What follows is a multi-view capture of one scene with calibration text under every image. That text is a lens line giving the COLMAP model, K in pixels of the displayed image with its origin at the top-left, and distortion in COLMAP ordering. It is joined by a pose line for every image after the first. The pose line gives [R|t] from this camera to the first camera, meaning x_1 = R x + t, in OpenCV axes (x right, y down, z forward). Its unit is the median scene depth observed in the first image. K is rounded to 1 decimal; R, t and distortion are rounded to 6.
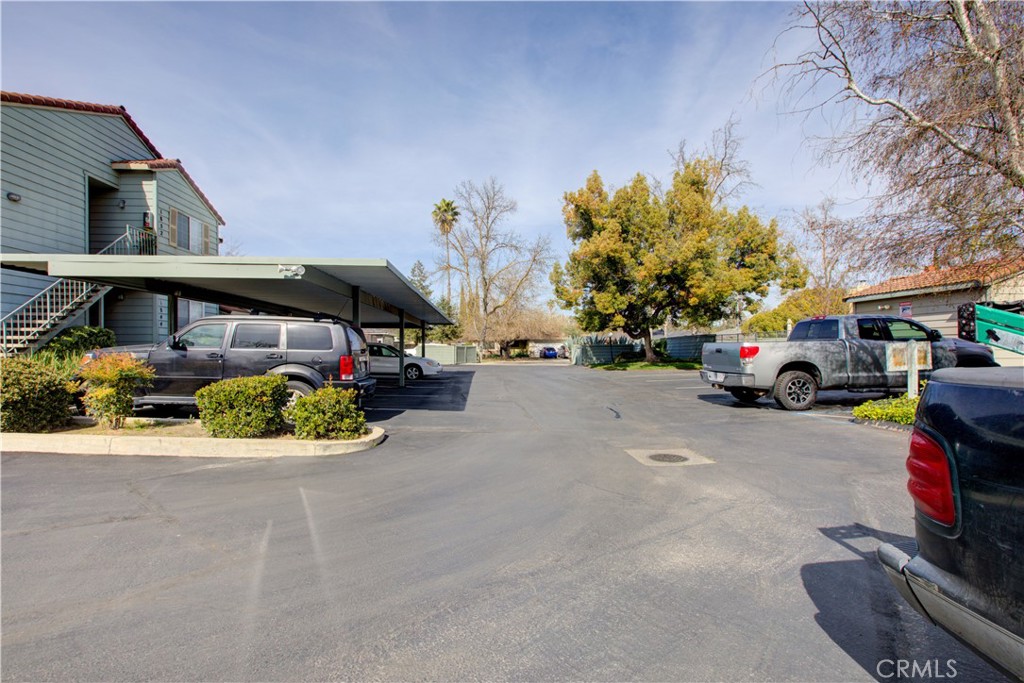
lens RADIAL K [[471.1, 0, 509.8], [0, 471.1, 348.4], [0, 0, 1]] dist [-0.005880, 0.002613]
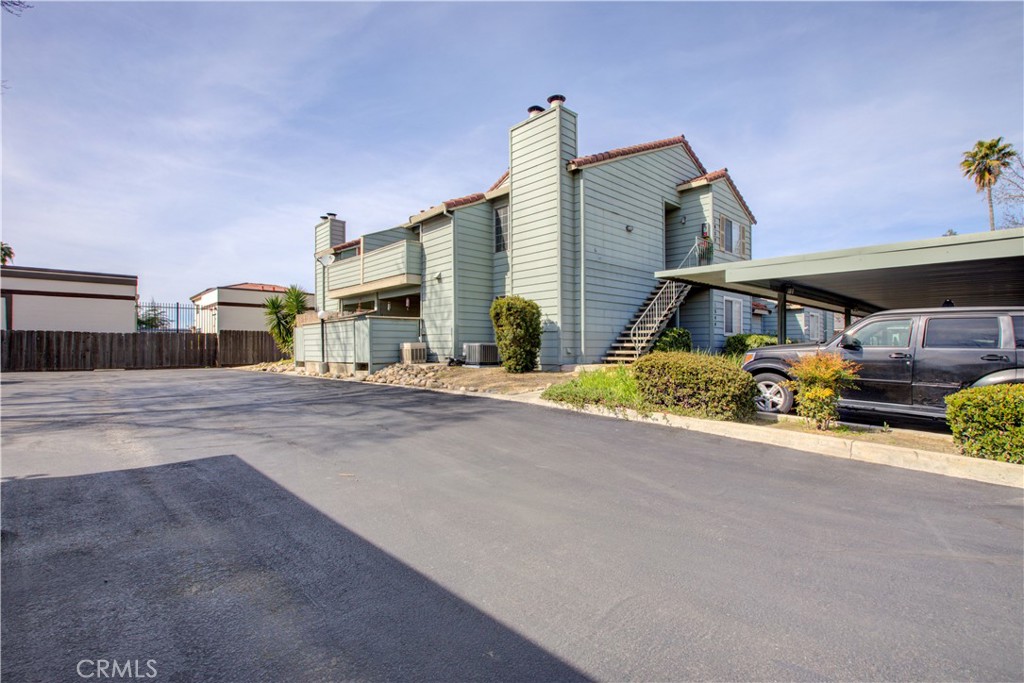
lens RADIAL K [[471.1, 0, 511.4], [0, 471.1, 339.2], [0, 0, 1]] dist [-0.005880, 0.002613]
pose [[0.656993, -0.012178, -0.753798, -0.251240], [0.000847, 0.999881, -0.015415, -0.001471], [0.753896, 0.009489, 0.656925, -0.063636]]
